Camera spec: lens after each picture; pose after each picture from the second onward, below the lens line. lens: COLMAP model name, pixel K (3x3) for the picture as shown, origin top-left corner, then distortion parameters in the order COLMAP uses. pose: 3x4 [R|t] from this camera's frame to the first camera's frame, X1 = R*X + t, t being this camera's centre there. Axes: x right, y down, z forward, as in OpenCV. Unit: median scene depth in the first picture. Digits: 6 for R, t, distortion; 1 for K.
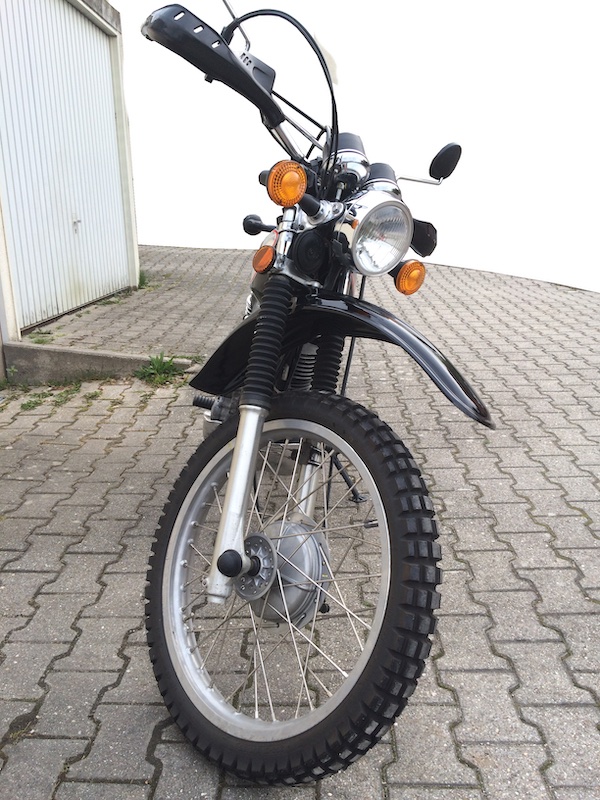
lens RADIAL K [[675.3, 0, 298.4], [0, 675.3, 398.0], [0, 0, 1]] dist [0.070994, -0.087878]
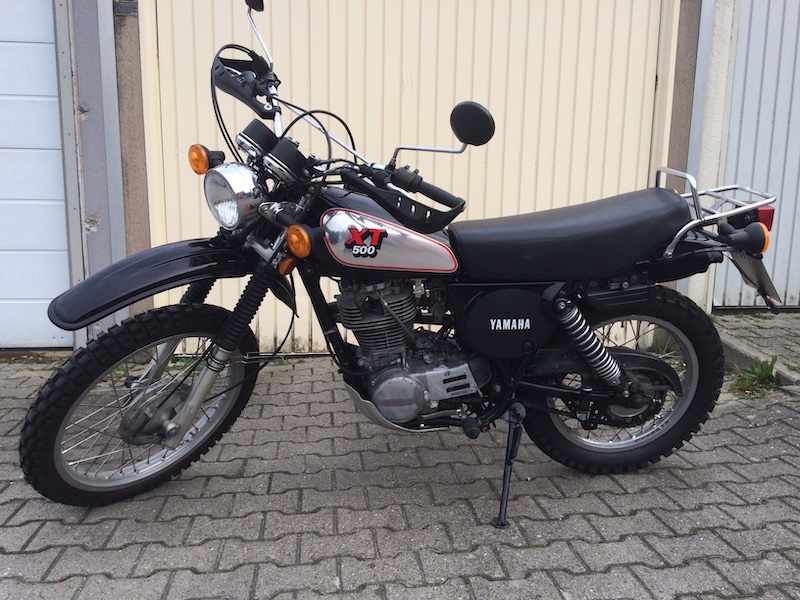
lens RADIAL K [[675.3, 0, 400.8], [0, 675.3, 299.7], [0, 0, 1]] dist [0.070994, -0.087878]
pose [[0.141990, 0.173086, -0.974618, 0.890638], [-0.279178, 0.951625, 0.128329, -0.195435], [0.949683, 0.253871, 0.183443, 0.709658]]
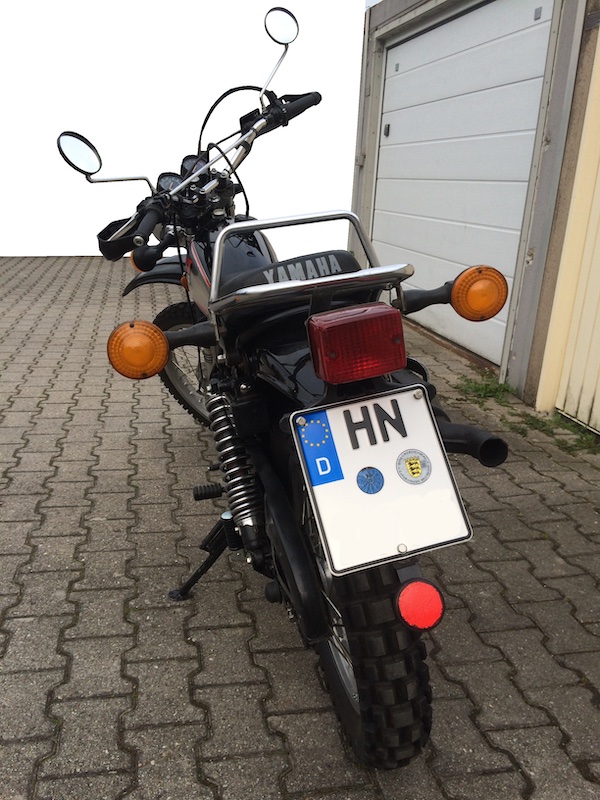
lens RADIAL K [[675.3, 0, 297.5], [0, 675.3, 399.8], [0, 0, 1]] dist [0.070994, -0.087878]
pose [[-0.969597, 0.037829, -0.241767, 0.147053], [-0.103335, 0.832275, 0.544647, -0.497103], [0.221819, 0.553071, -0.803062, 1.628221]]
